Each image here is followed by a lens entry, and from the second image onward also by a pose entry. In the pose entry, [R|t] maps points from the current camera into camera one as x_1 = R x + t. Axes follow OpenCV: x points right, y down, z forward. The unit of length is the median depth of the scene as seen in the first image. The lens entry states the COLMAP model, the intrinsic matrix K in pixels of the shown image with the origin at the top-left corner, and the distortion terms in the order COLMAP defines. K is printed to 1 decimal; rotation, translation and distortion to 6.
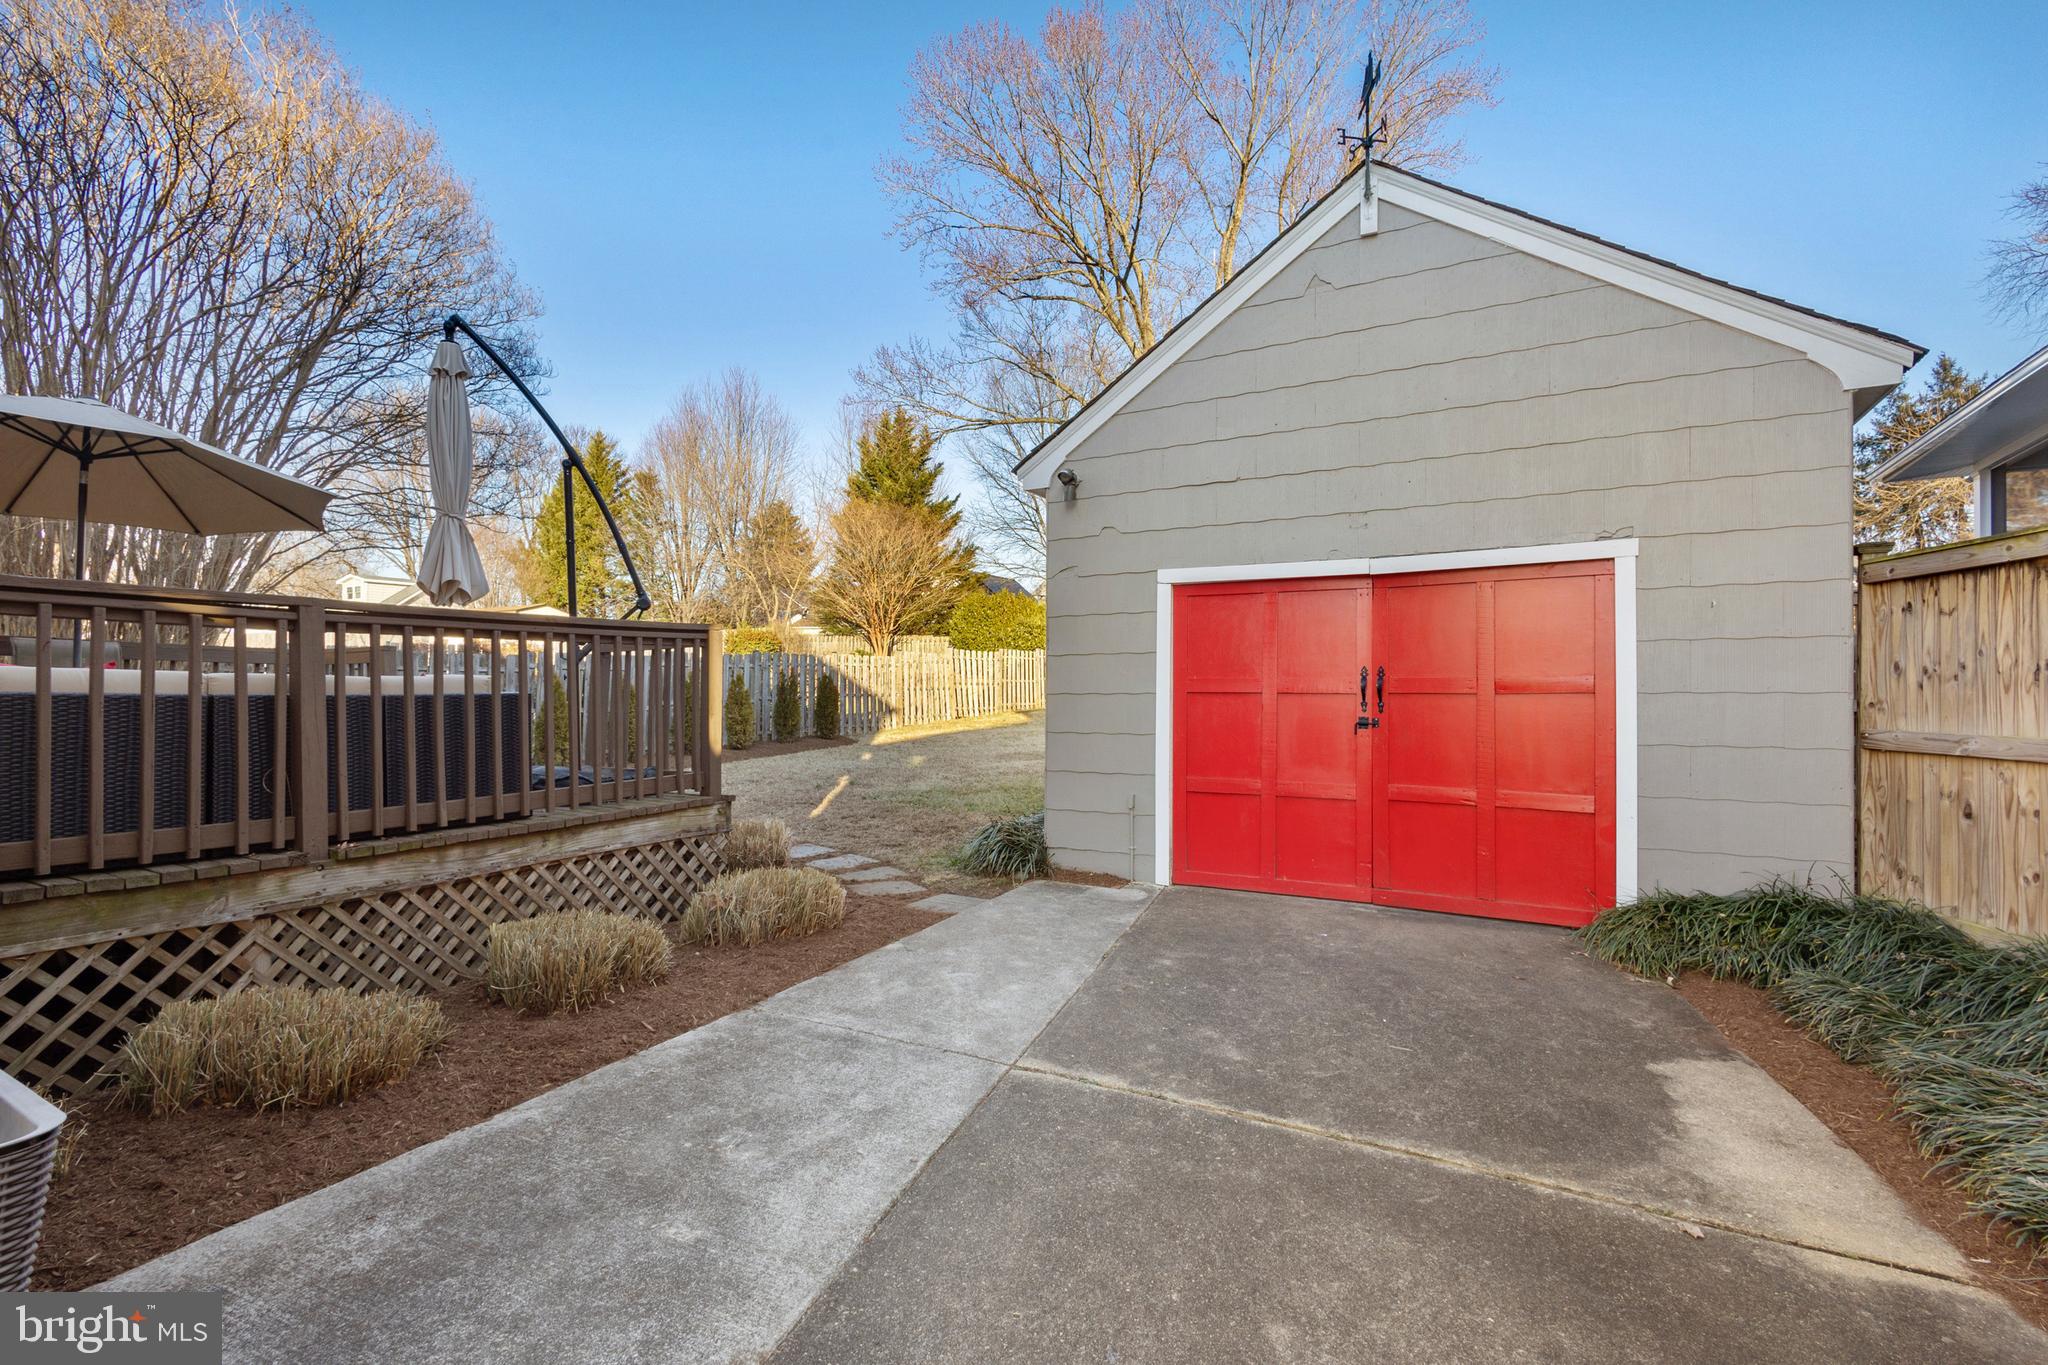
lens RADIAL K [[937.9, 0, 1025.8], [0, 937.9, 692.4], [0, 0, 1]] dist [0.011015, -0.000609]
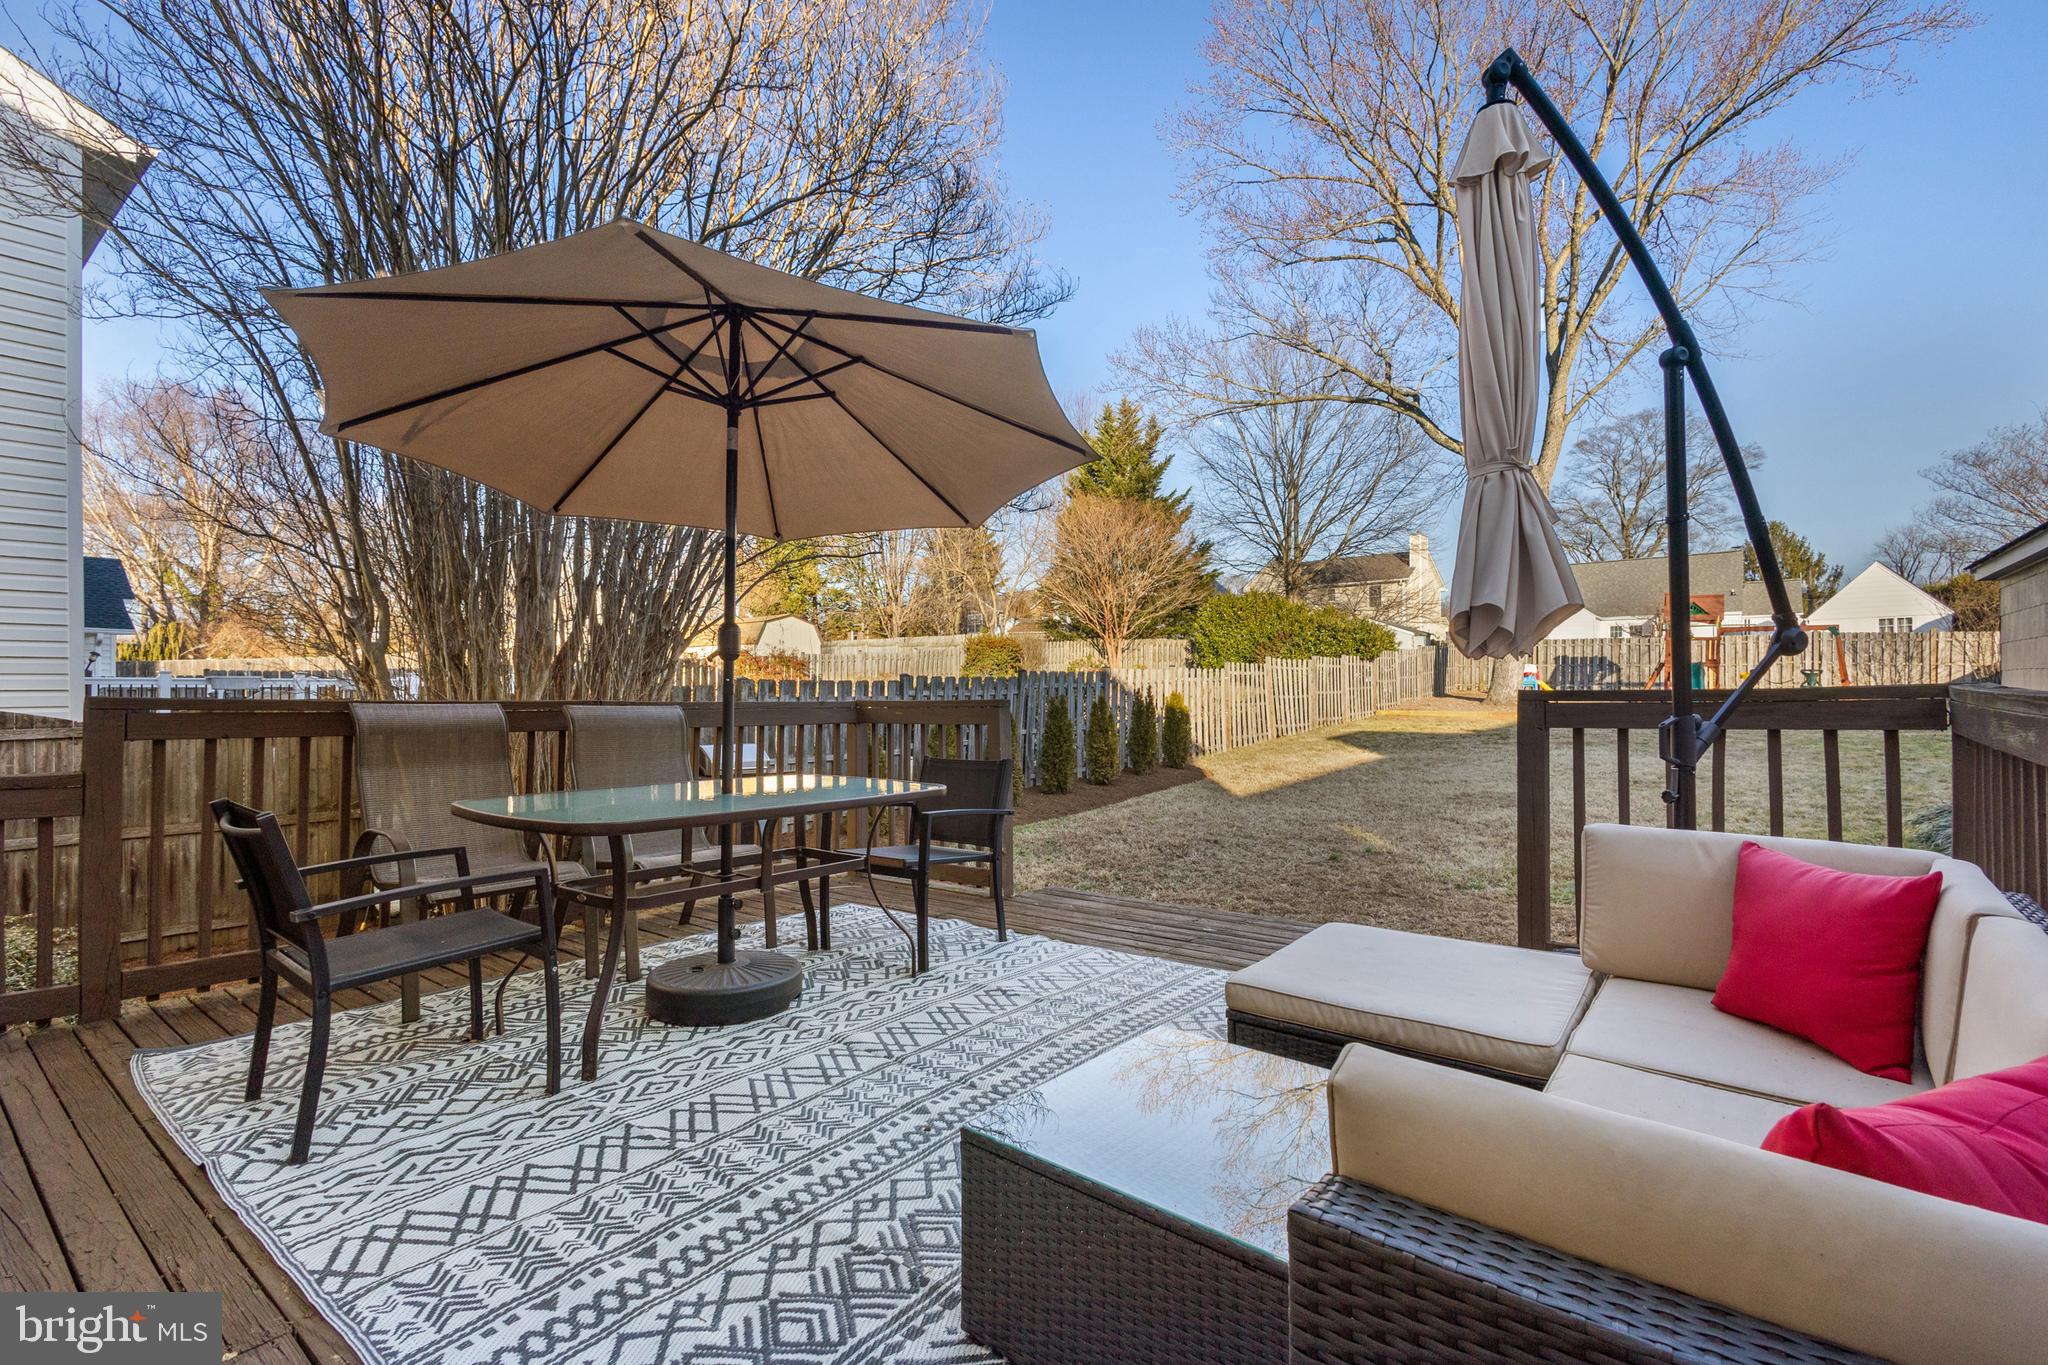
lens RADIAL K [[931.8, 0, 1022.1], [0, 931.8, 681.4], [0, 0, 1]] dist [0.005438, 0.000118]
pose [[0.986787, -0.008563, -0.161799, -0.953736], [0.007014, 0.999924, -0.010143, -0.101144], [0.161873, 0.008875, 0.986772, 0.632808]]
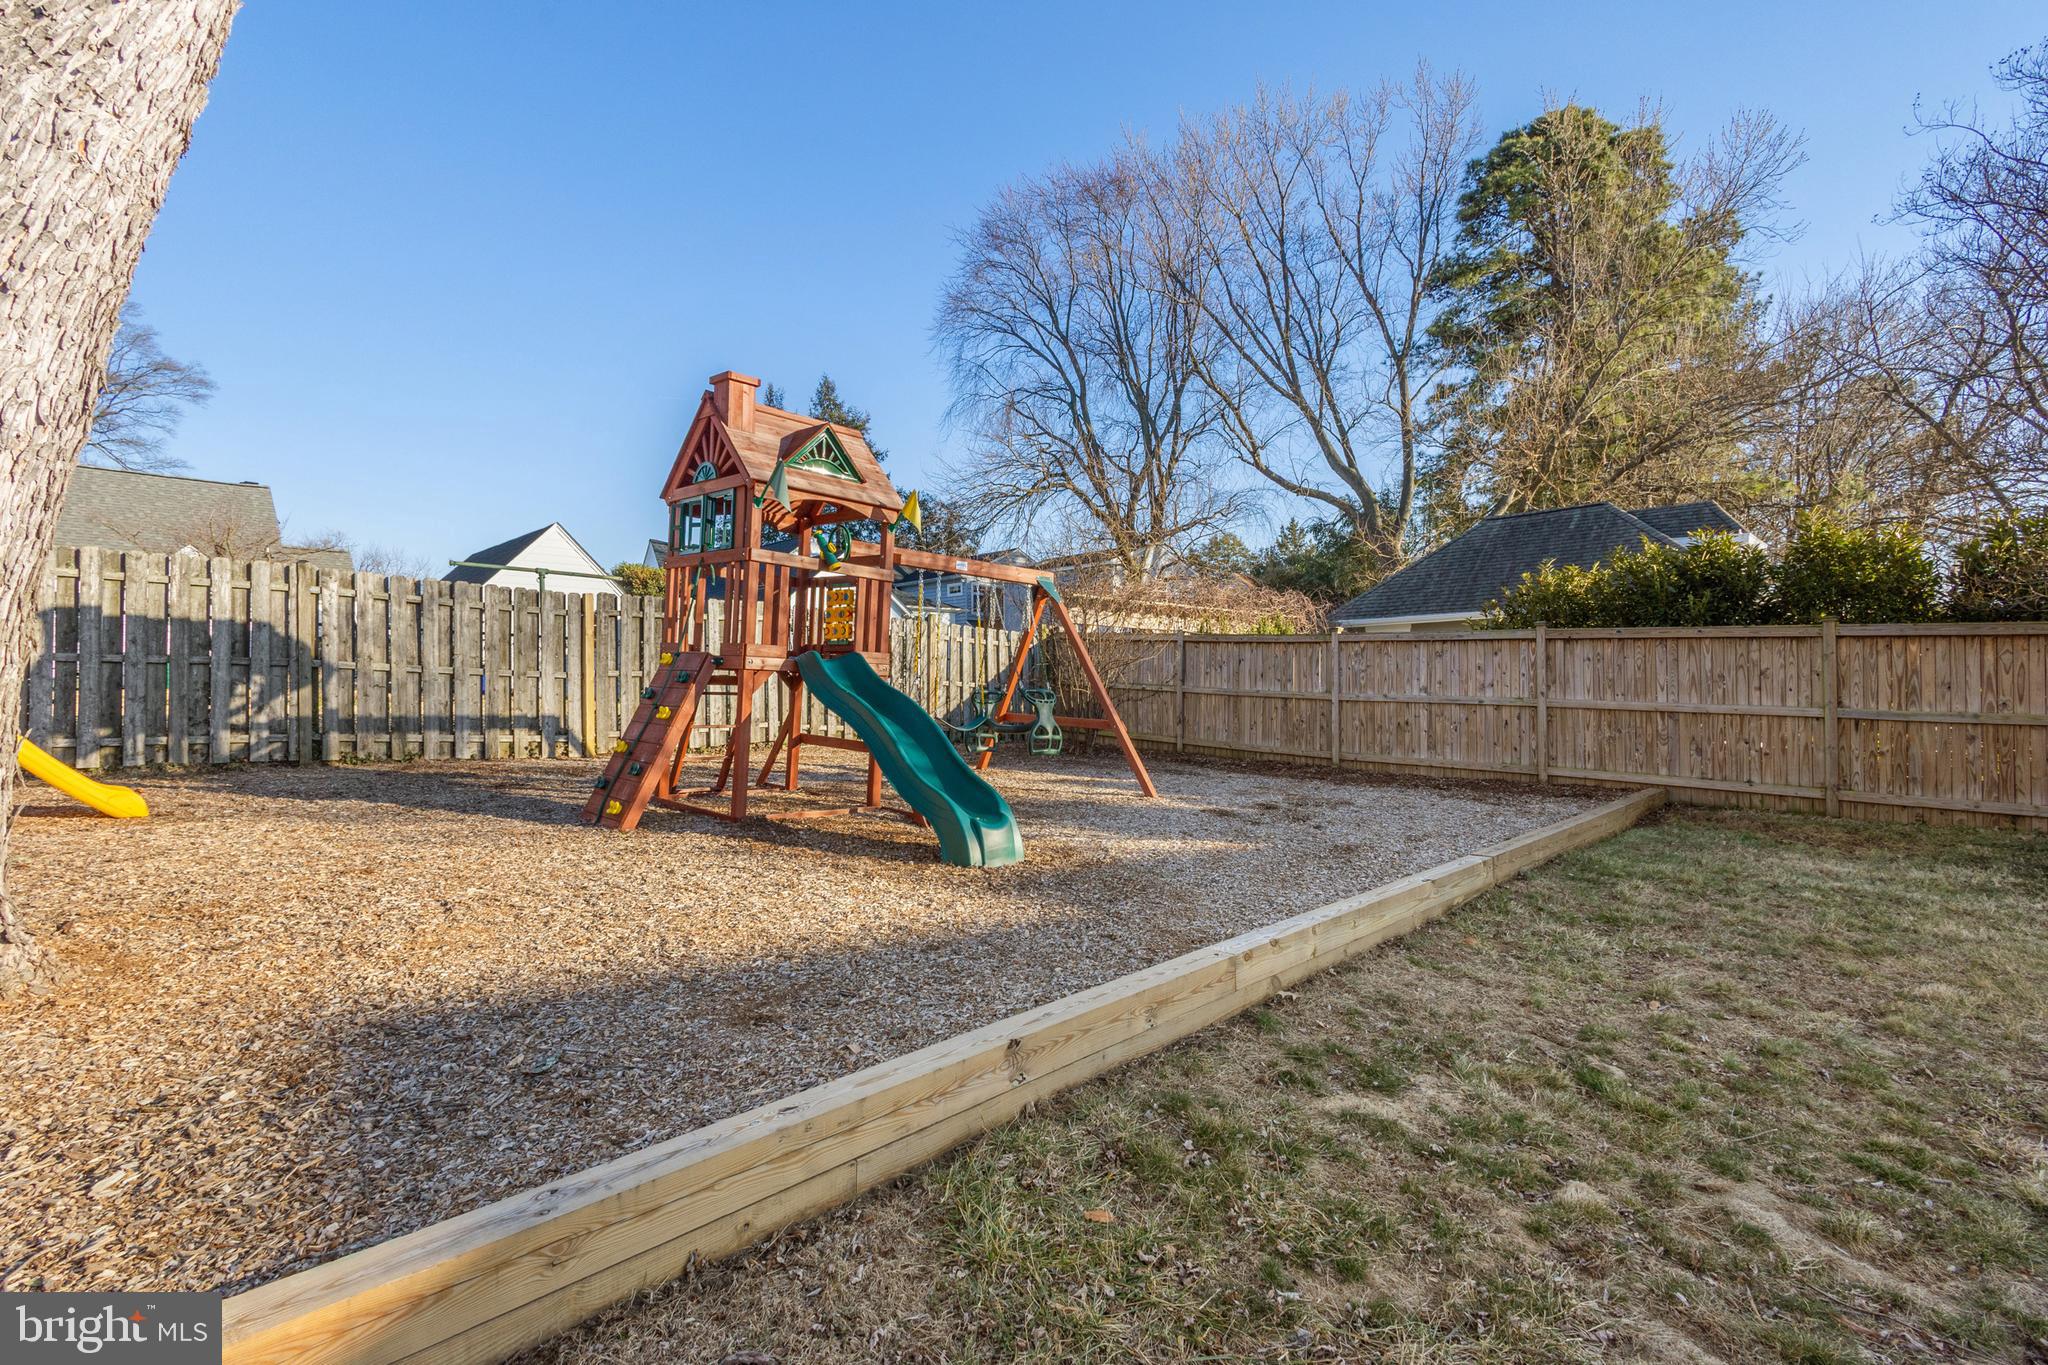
lens RADIAL K [[937.9, 0, 1025.8], [0, 937.9, 692.4], [0, 0, 1]] dist [0.011015, -0.000609]
pose [[0.277316, -0.000843, 0.960778, 0.882181], [0.012664, 0.999916, -0.002777, -0.163463], [-0.960695, 0.012937, 0.277304, 6.404721]]
